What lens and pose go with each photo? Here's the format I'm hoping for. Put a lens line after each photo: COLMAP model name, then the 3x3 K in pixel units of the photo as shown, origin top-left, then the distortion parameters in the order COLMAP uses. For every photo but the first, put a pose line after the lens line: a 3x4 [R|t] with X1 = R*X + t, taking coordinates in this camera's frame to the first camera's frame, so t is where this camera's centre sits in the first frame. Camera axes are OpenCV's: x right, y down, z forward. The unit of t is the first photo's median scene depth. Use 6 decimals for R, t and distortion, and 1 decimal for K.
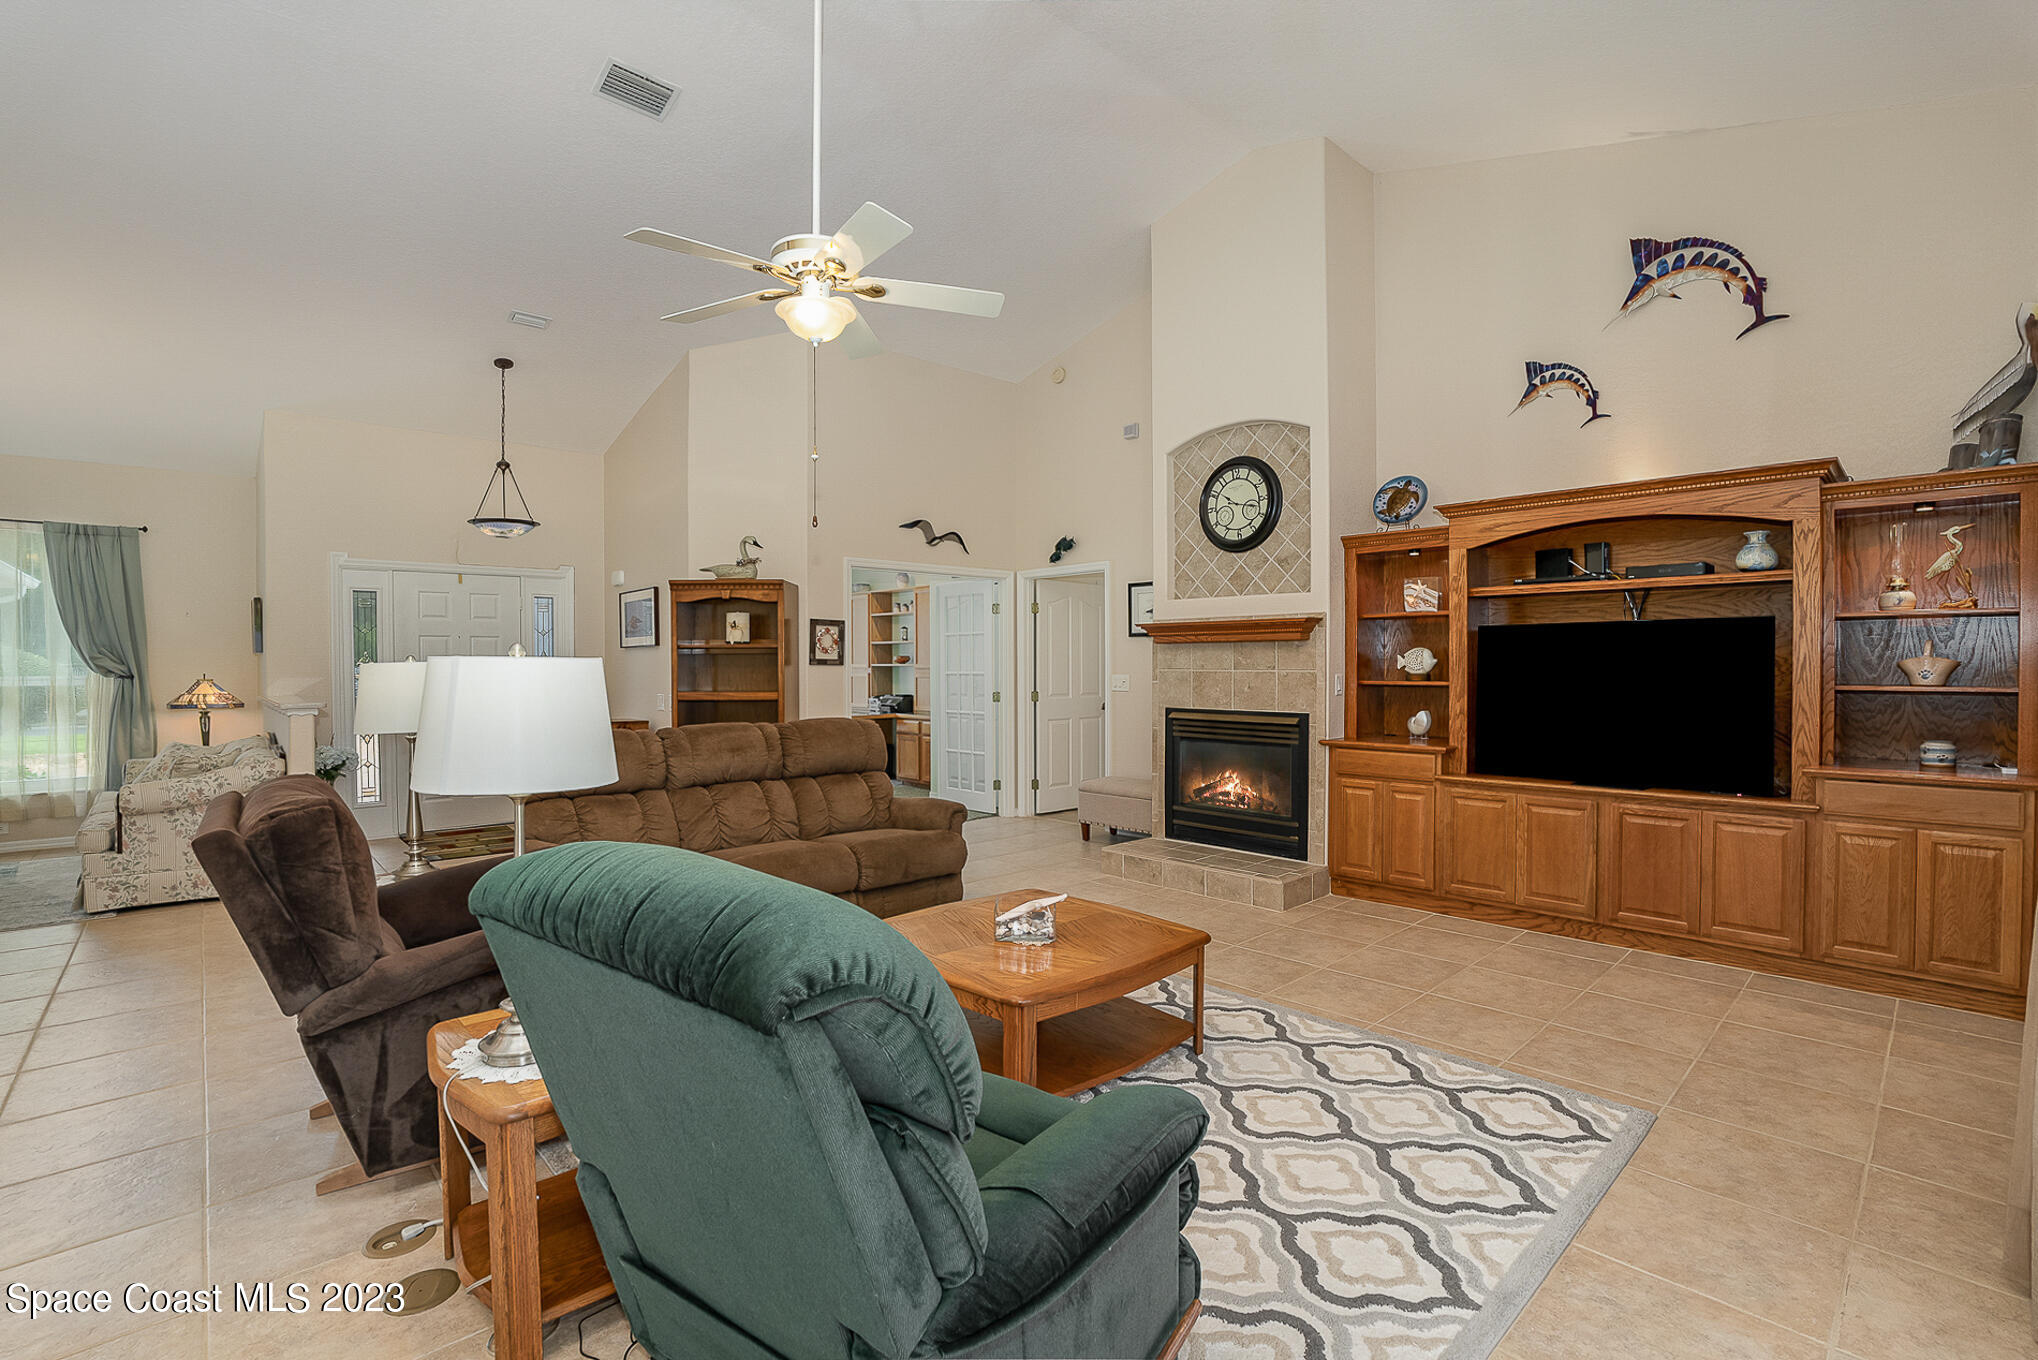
lens RADIAL K [[970.9, 0, 1014.3], [0, 970.9, 675.9], [0, 0, 1]] dist [-0.020565, 0.000443]
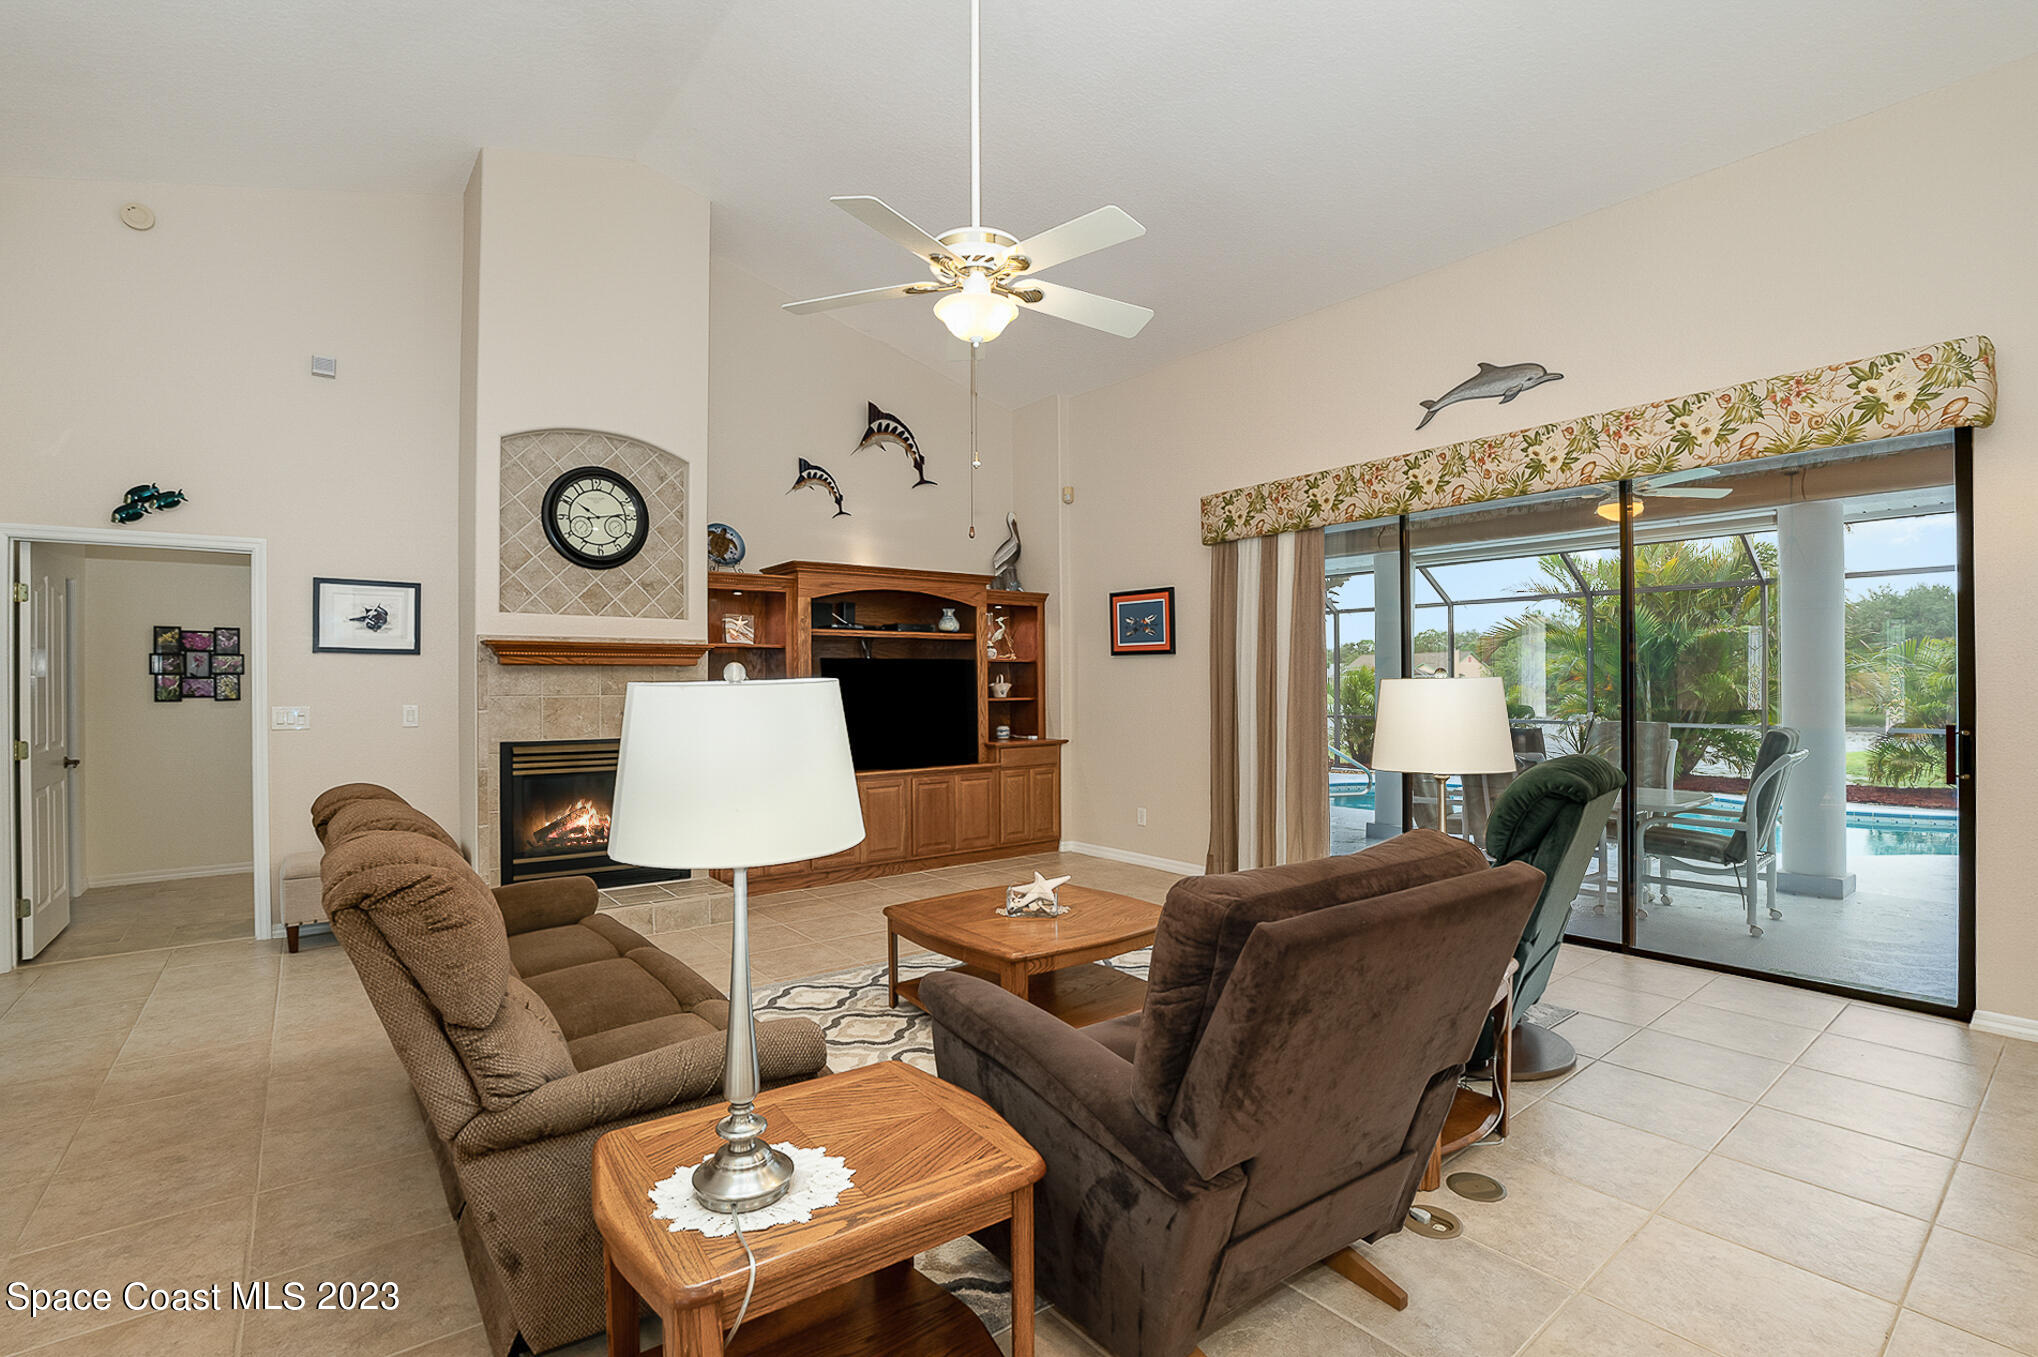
lens RADIAL K [[958.5, 0, 975.6], [0, 958.5, 680.9], [0, 0, 1]] dist [0.024796, -0.000210]
pose [[0.115412, 0.005290, 0.993304, -0.662402], [0.016882, 0.999831, -0.007286, -0.007309], [-0.993174, 0.017610, 0.115304, 0.548137]]
